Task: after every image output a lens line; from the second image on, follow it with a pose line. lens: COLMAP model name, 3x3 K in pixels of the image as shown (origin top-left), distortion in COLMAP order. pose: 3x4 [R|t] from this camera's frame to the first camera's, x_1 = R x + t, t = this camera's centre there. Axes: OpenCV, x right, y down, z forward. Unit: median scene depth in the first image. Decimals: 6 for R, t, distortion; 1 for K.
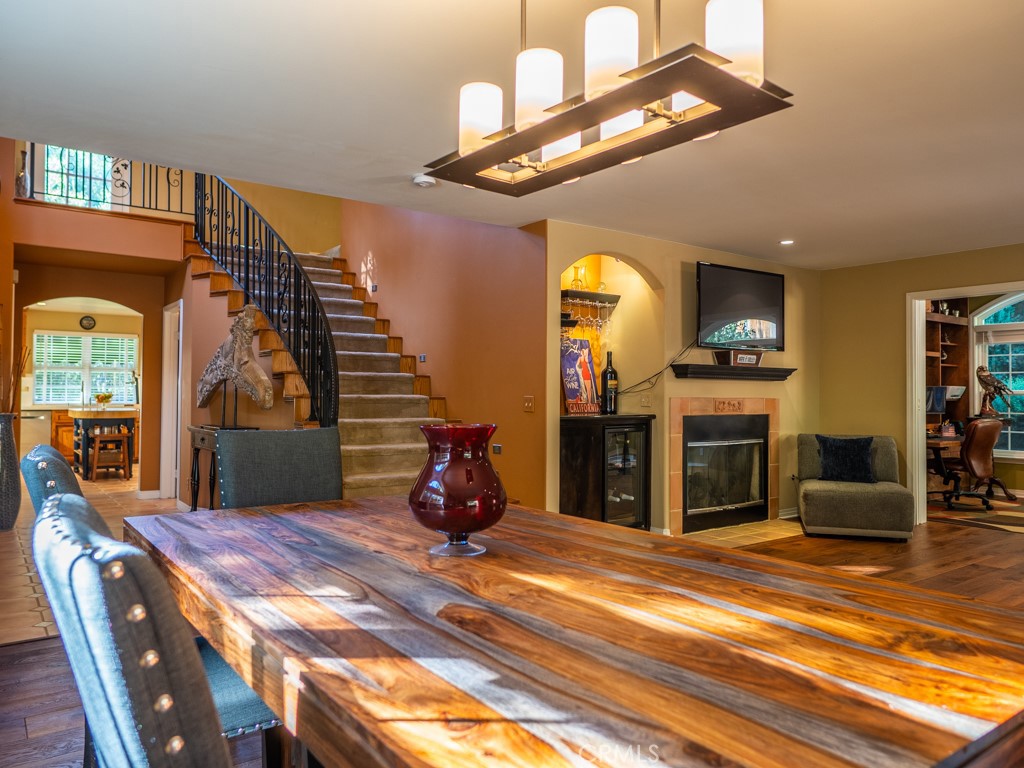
lens RADIAL K [[725.8, 0, 514.9], [0, 725.8, 381.9], [0, 0, 1]] dist [0.006901, -0.002441]
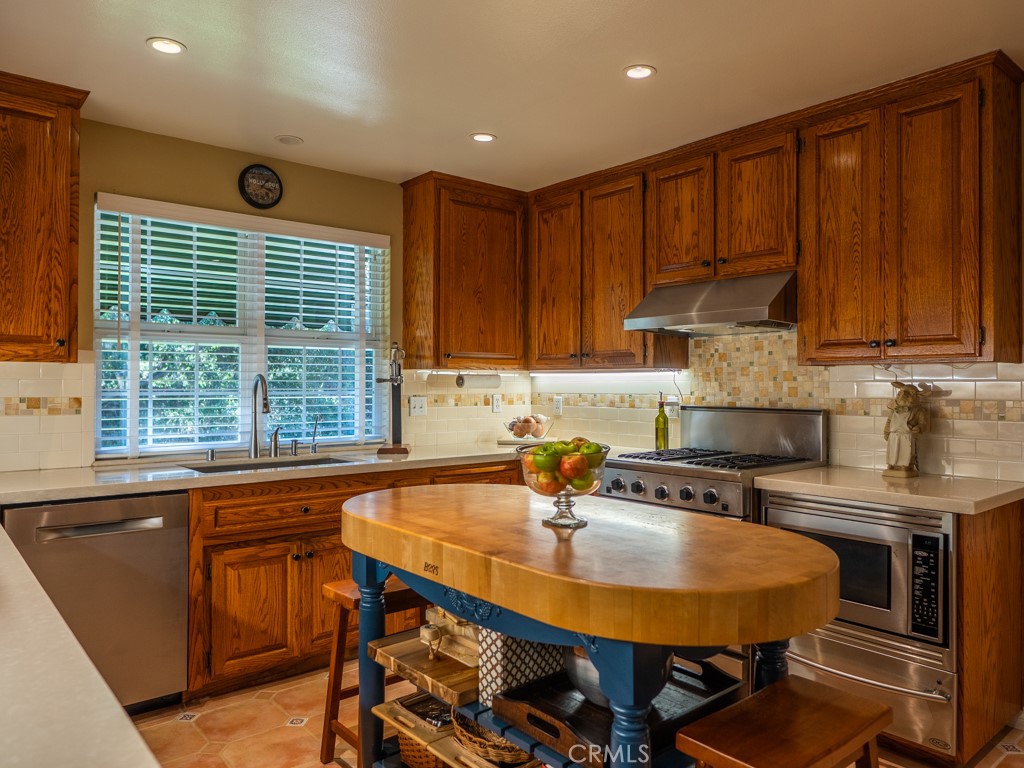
lens RADIAL K [[725.8, 0, 513.2], [0, 725.8, 384.7], [0, 0, 1]] dist [0.006901, -0.002441]
pose [[0.998102, -0.004489, 0.061416, -0.830231], [0.003249, 0.999789, 0.020277, -0.005441], [-0.061494, -0.020039, 0.997906, 1.137317]]
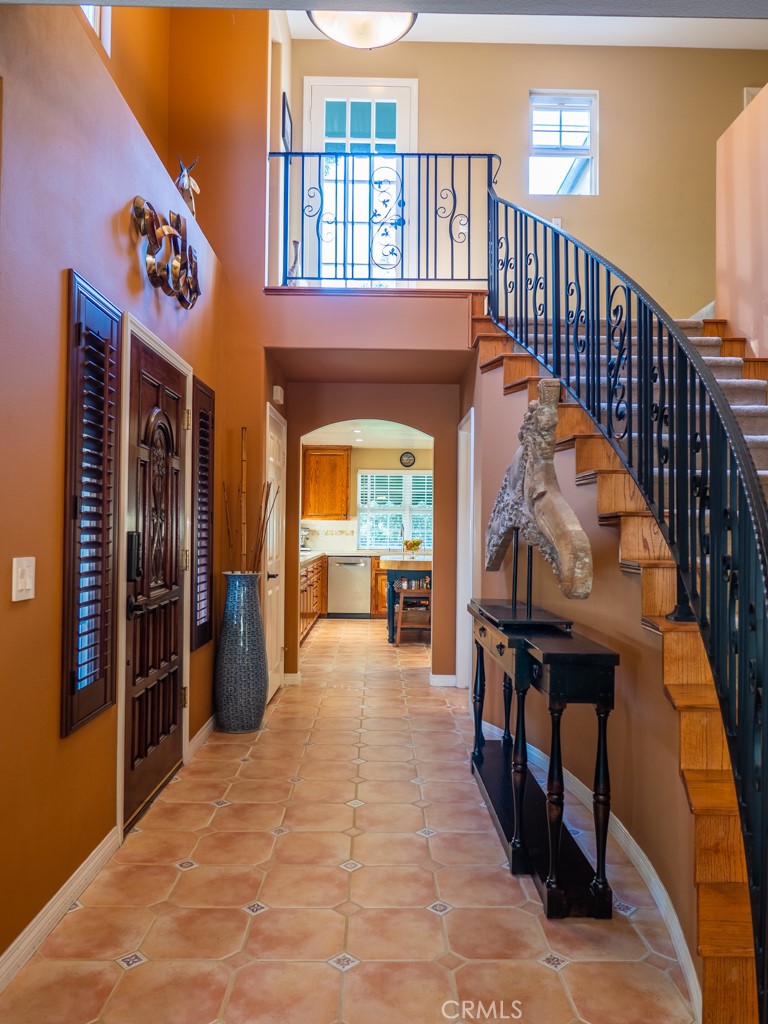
lens RADIAL K [[725.8, 0, 389.6], [0, 725.8, 514.8], [0, 0, 1]] dist [0.006901, -0.002441]
pose [[0.810342, -0.012083, -0.585833, -0.130135], [0.008231, 0.999923, -0.009238, -0.007650], [0.585899, 0.002664, 0.810379, 0.426570]]
